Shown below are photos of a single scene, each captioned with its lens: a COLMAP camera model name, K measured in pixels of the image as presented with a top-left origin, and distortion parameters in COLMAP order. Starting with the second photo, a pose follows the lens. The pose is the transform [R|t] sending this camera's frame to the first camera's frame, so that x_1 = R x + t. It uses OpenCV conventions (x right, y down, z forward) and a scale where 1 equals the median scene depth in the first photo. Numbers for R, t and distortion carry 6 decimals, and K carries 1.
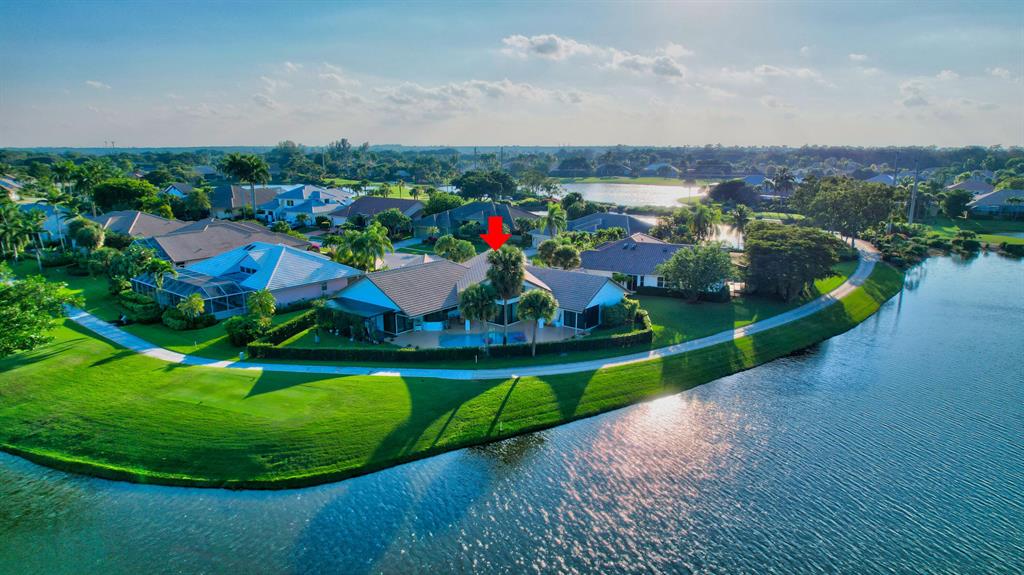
lens RADIAL K [[671.7, 0, 512.0], [0, 671.7, 287.5], [0, 0, 1]] dist [-0.008085, -0.000016]
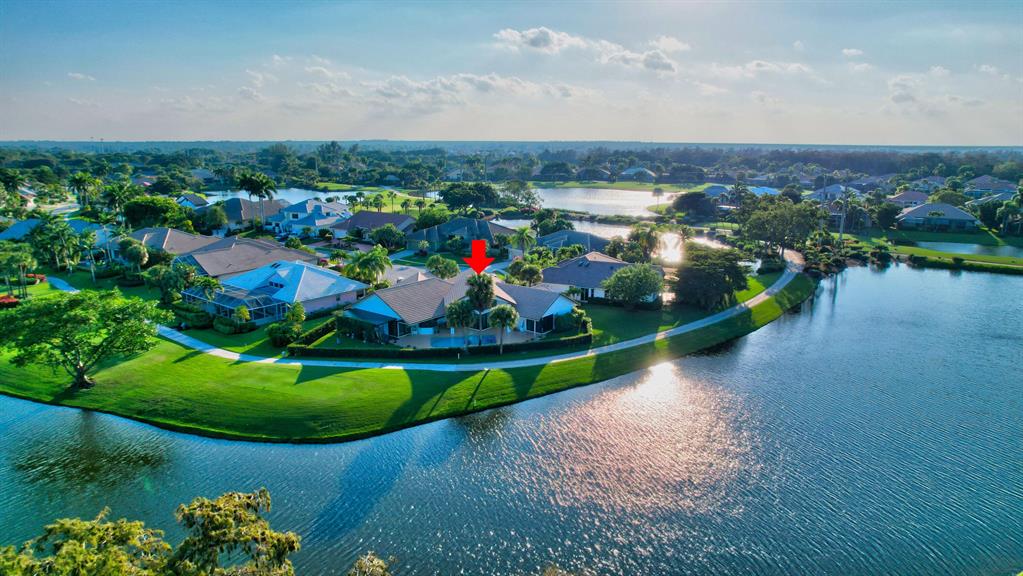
lens RADIAL K [[671.0, 0, 511.5], [0, 671.0, 288.0], [0, 0, 1]] dist [-0.008085, -0.000016]
pose [[0.999831, -0.000199, 0.018360, 0.019745], [0.000027, 0.999956, 0.009353, -0.030233], [-0.018361, -0.009350, 0.999788, -0.243327]]
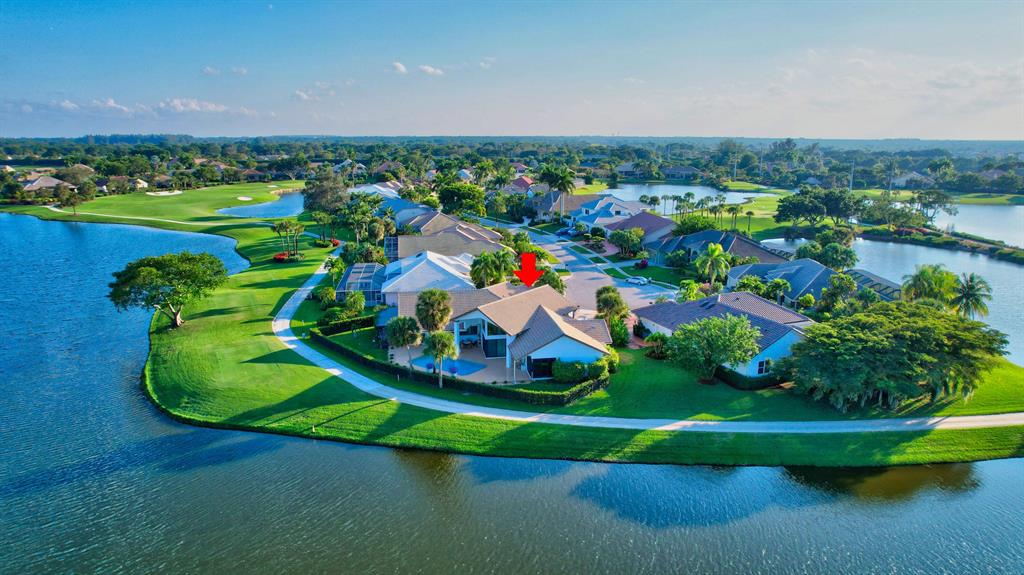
lens RADIAL K [[671.7, 0, 512.0], [0, 671.7, 287.5], [0, 0, 1]] dist [-0.008085, -0.000016]
pose [[0.759400, 0.152623, -0.632470, 0.559987], [-0.143371, 0.987456, 0.066142, -0.109946], [0.634631, 0.040450, 0.771756, 0.132630]]
